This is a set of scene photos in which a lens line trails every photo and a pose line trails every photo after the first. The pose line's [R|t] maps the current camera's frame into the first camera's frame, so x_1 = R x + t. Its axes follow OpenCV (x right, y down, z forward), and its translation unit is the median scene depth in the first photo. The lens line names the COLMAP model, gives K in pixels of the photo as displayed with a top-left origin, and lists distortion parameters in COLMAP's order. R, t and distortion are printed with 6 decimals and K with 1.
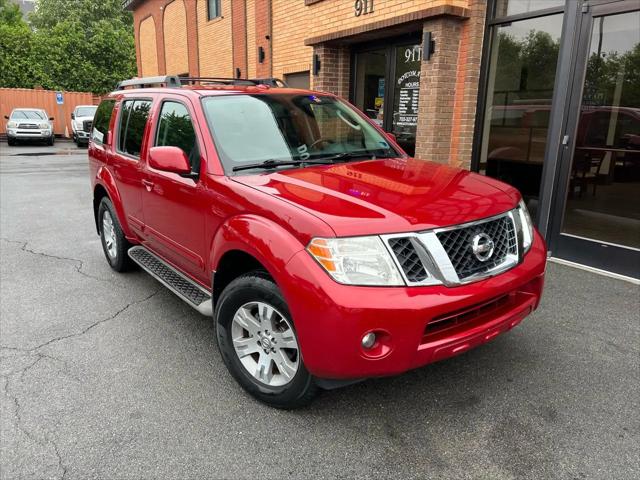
lens RADIAL K [[477.5, 0, 318.5], [0, 477.5, 242.3], [0, 0, 1]] dist [0.046118, -0.050769]
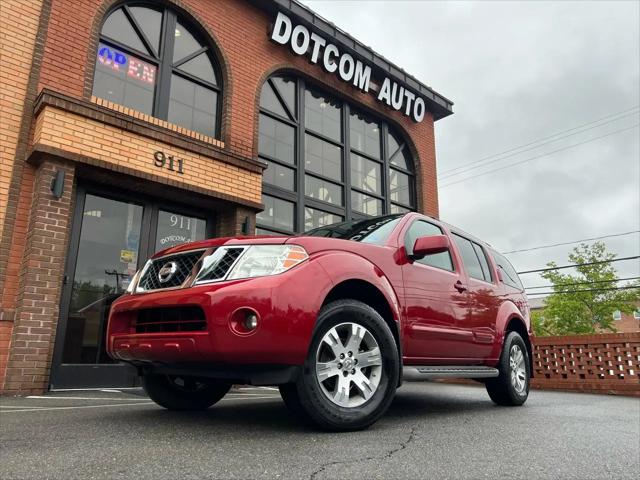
lens RADIAL K [[477.5, 0, 328.9], [0, 477.5, 241.4], [0, 0, 1]] dist [0.046118, -0.050769]
pose [[-0.186201, 0.241363, 0.952404, -0.904003], [0.248222, 0.949467, -0.192089, -0.071325], [-0.950639, 0.200641, -0.236703, 1.003057]]
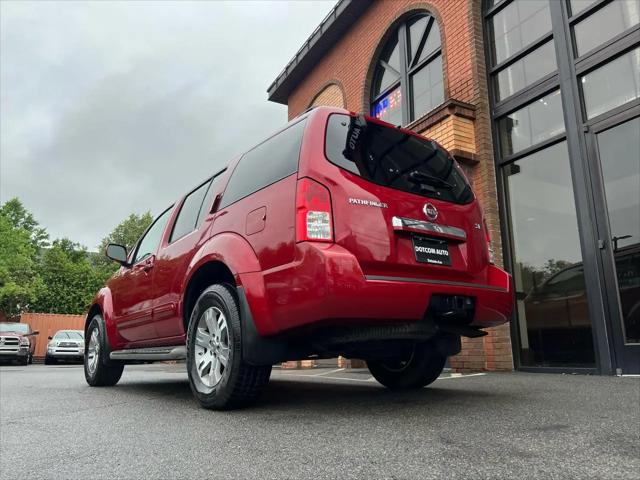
lens RADIAL K [[477.5, 0, 315.6], [0, 477.5, 244.0], [0, 0, 1]] dist [0.046118, -0.050769]
pose [[0.997435, -0.033889, -0.063050, 0.004518], [0.000474, 0.883937, -0.467606, 0.188265], [0.071579, 0.466377, 0.881685, 0.088119]]
